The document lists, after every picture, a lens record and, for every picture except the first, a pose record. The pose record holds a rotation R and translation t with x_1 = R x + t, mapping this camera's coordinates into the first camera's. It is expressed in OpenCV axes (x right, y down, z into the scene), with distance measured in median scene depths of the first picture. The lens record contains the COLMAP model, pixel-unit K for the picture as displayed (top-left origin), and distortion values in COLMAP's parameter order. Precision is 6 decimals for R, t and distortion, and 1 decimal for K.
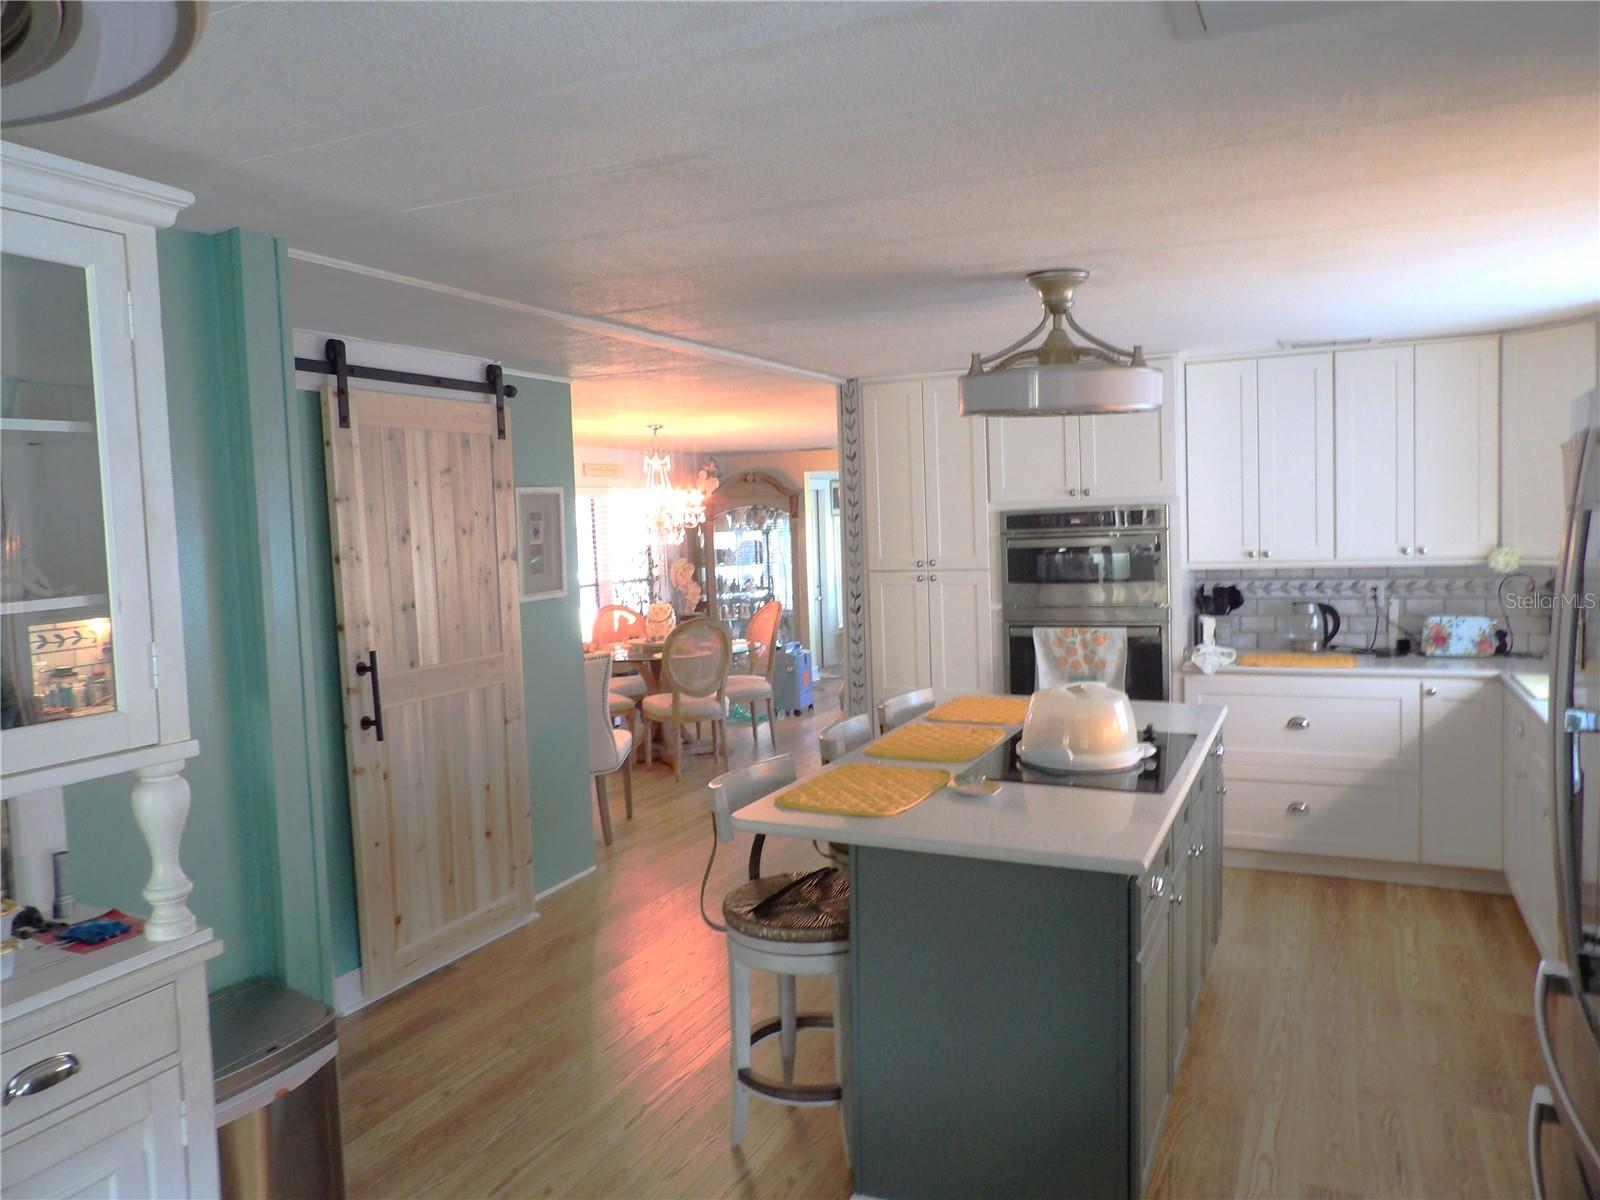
lens RADIAL K [[1148.1, 0, 793.4], [0, 1148.1, 595.8], [0, 0, 1]] dist [-0.033969, 0.042410]
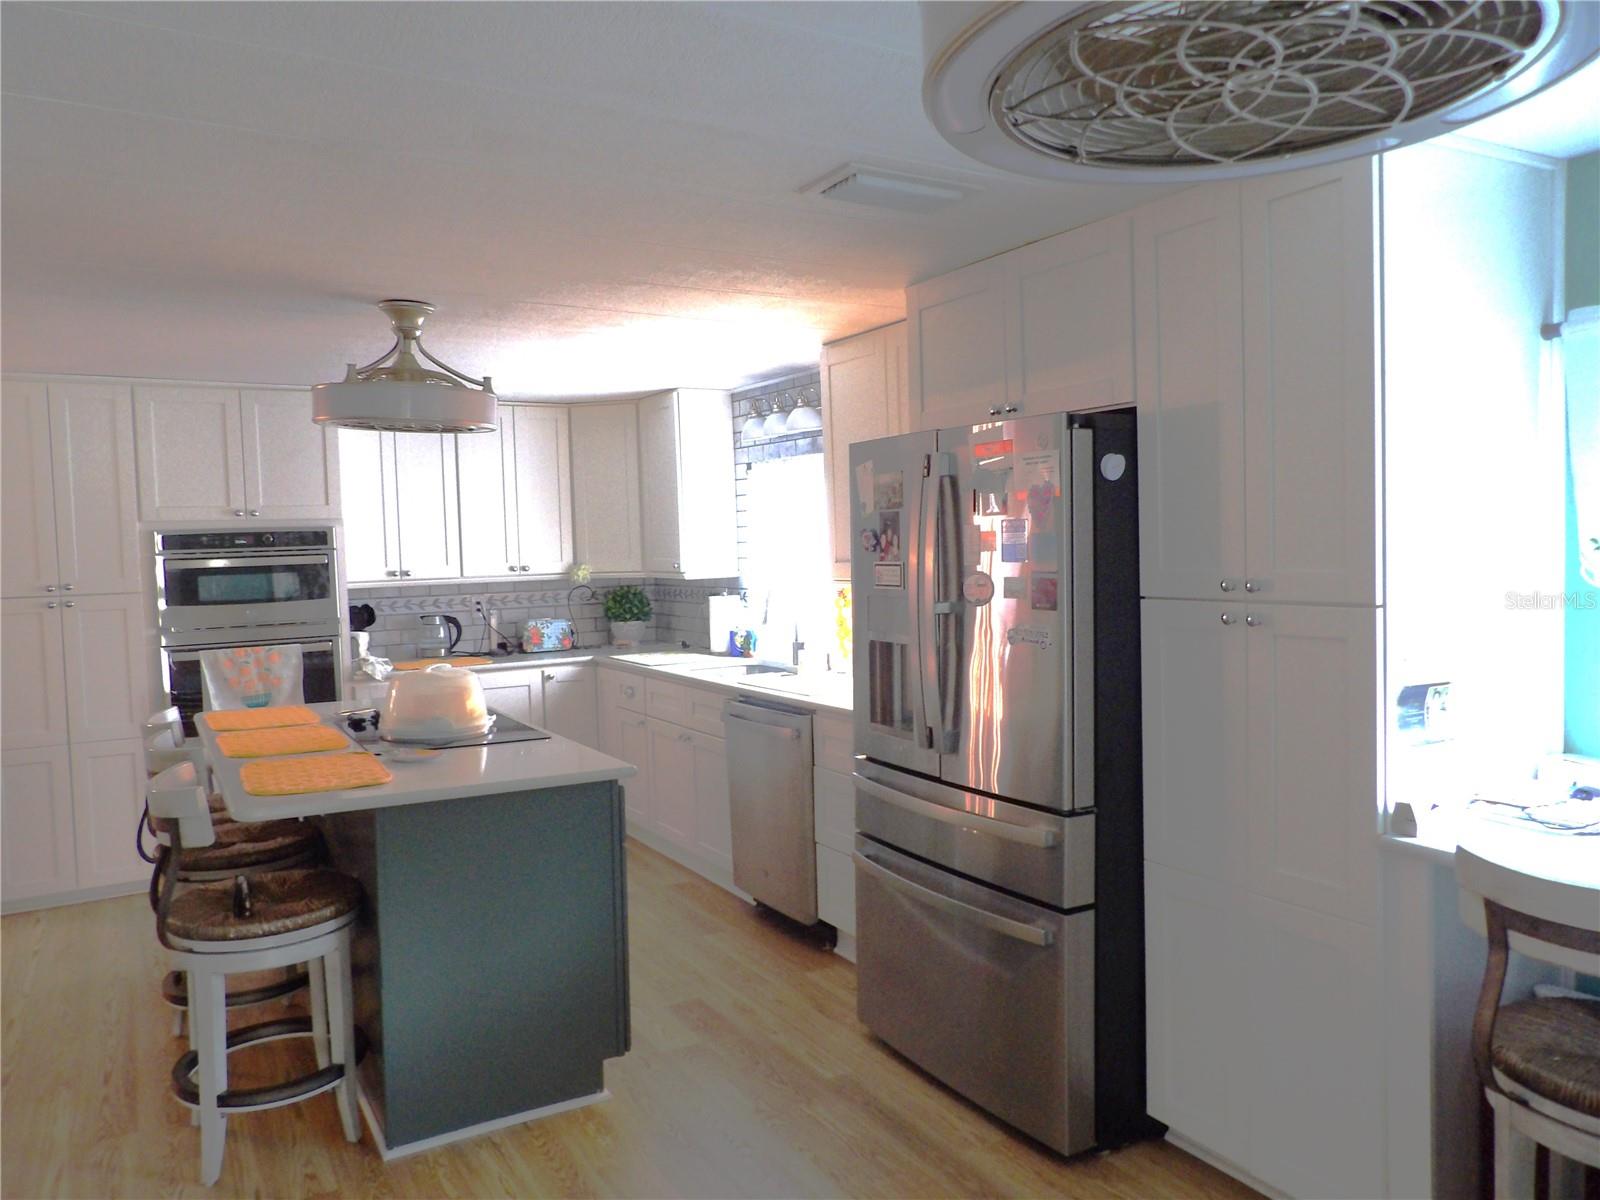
lens RADIAL K [[1148.1, 0, 785.3], [0, 1148.1, 599.6], [0, 0, 1]] dist [-0.033969, 0.042410]
pose [[0.569414, -0.019775, 0.821813, -0.308479], [0.062488, 0.997859, -0.019285, 0.035052], [-0.819673, 0.062334, 0.569431, 0.042892]]
